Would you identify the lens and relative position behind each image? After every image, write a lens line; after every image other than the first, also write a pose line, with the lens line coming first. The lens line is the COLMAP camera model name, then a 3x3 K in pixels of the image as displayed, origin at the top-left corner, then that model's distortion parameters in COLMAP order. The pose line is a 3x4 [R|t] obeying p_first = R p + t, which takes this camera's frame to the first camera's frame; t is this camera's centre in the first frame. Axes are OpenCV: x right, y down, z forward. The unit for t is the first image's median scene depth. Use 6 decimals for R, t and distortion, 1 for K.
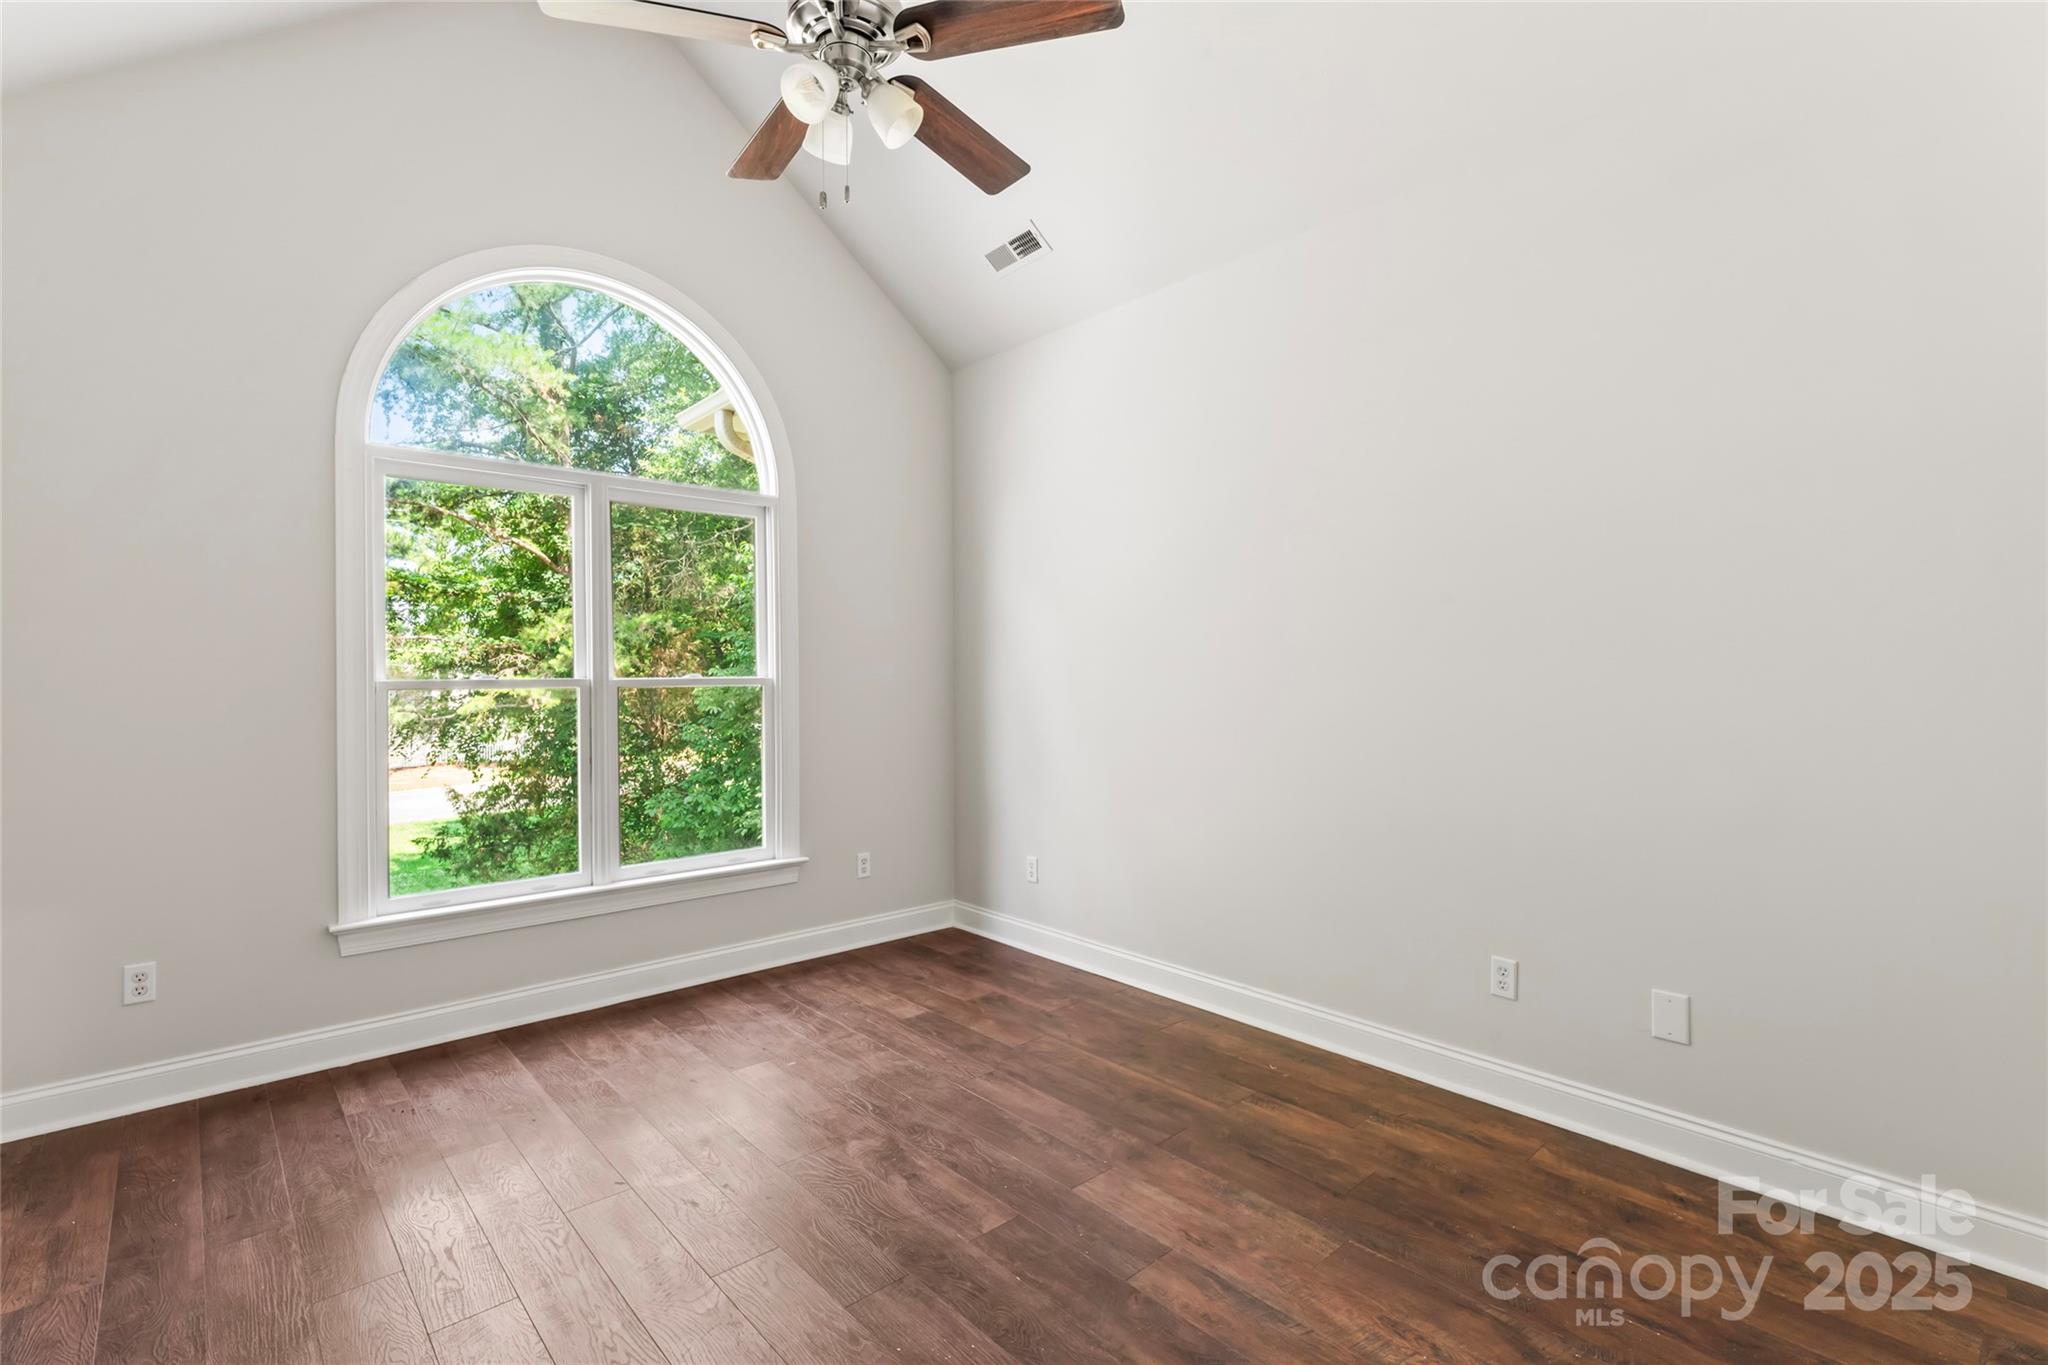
lens RADIAL K [[932.9, 0, 1033.2], [0, 932.9, 682.0], [0, 0, 1]] dist [0.001054, -0.000124]
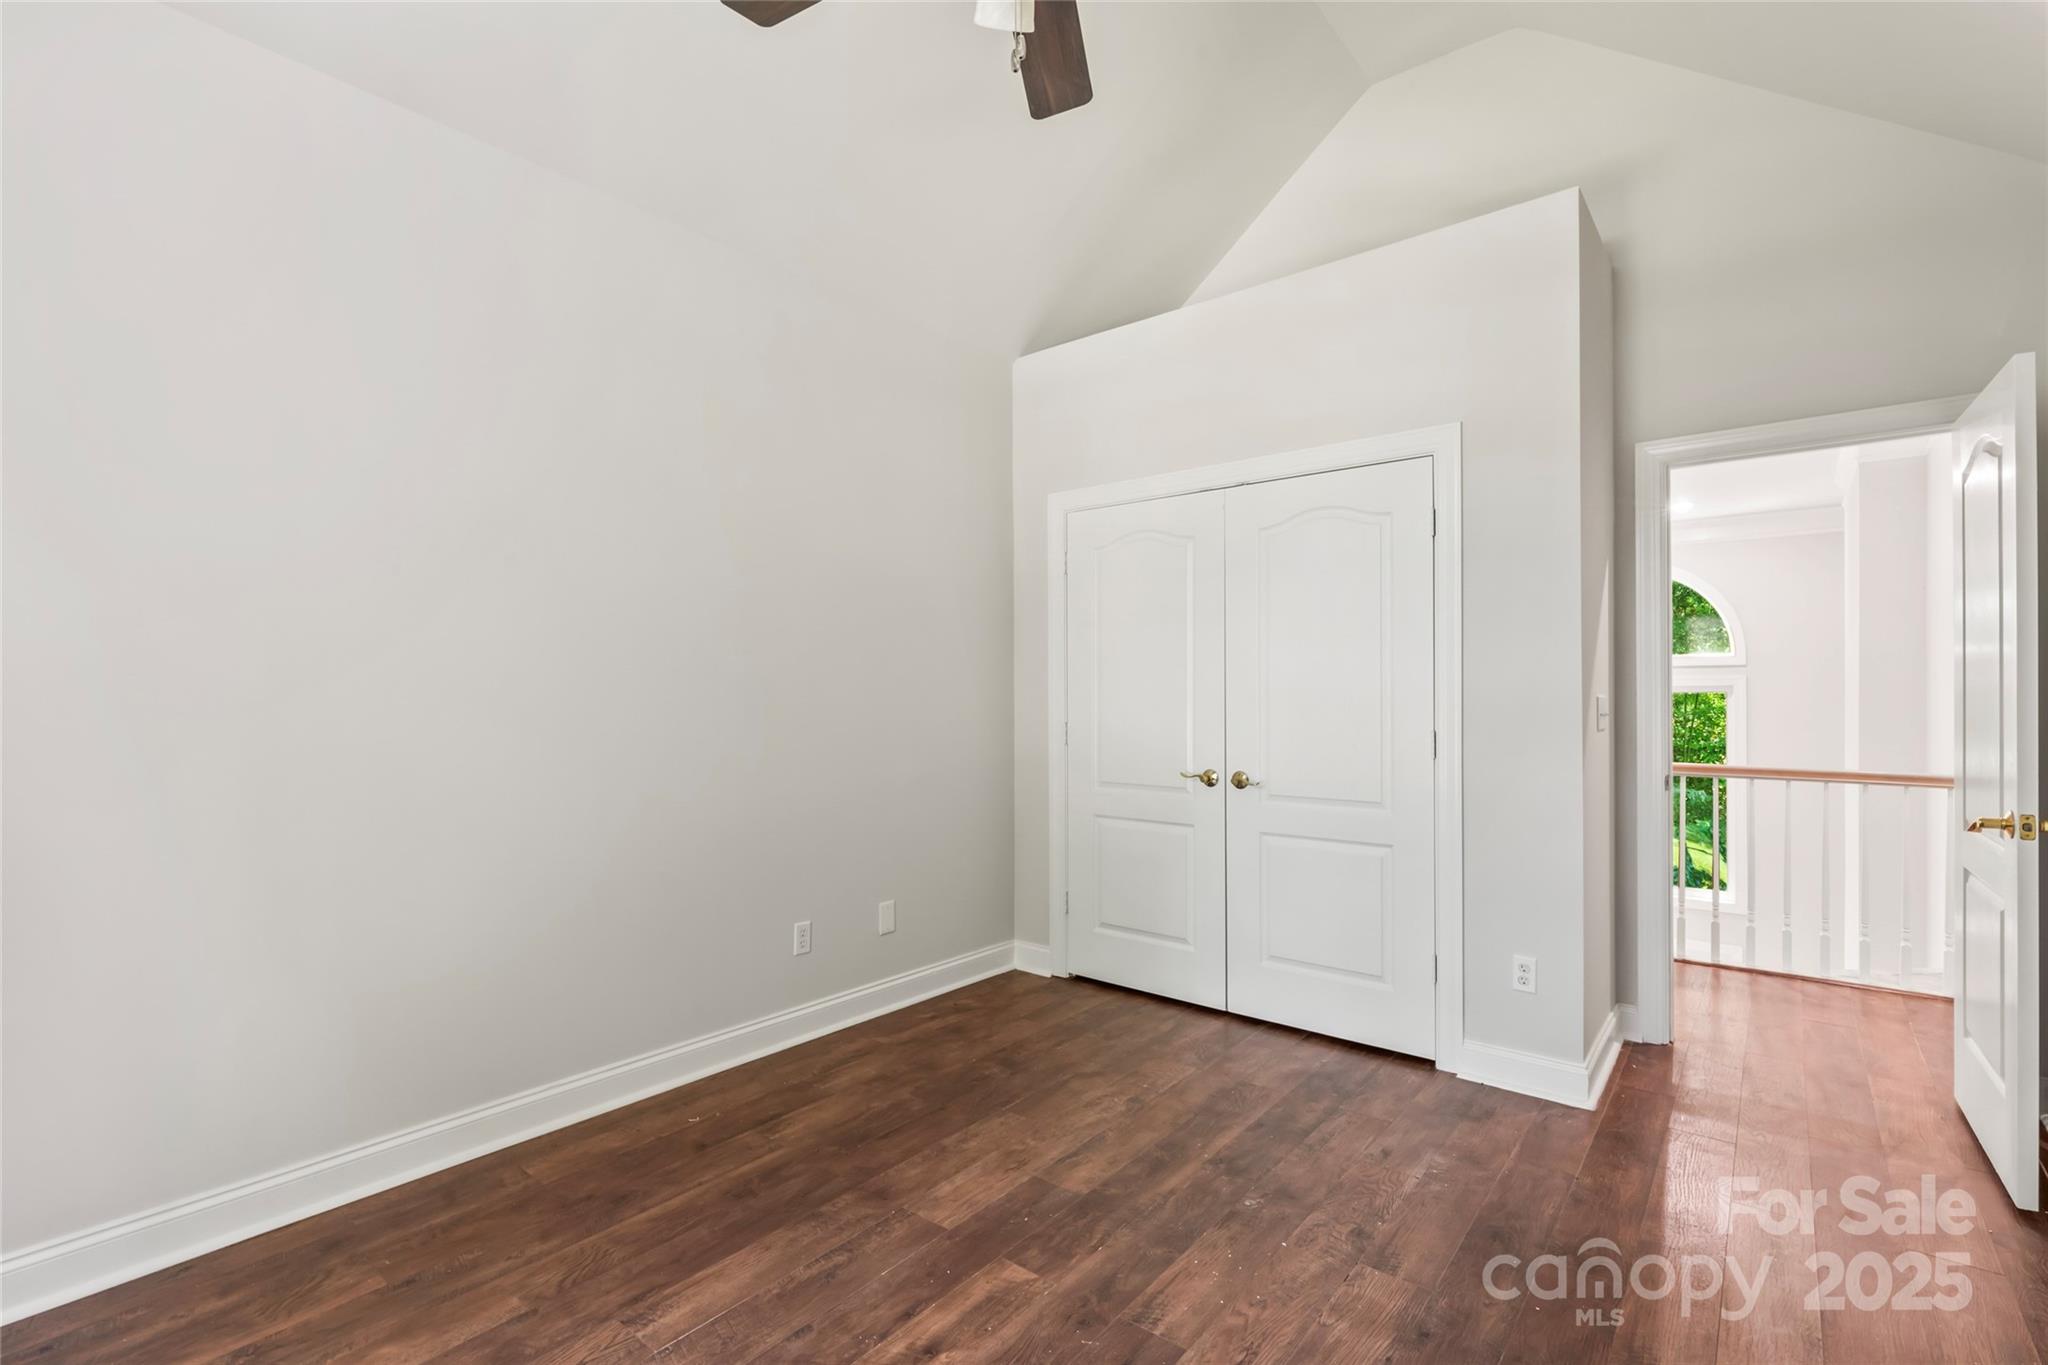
lens RADIAL K [[932.9, 0, 1040.6], [0, 932.9, 686.4], [0, 0, 1]] dist [0.001054, -0.000124]
pose [[-0.163792, 0.014438, 0.986389, -0.794620], [0.008930, 0.999874, -0.013153, 0.005284], [-0.986454, 0.006654, -0.163901, 0.917997]]
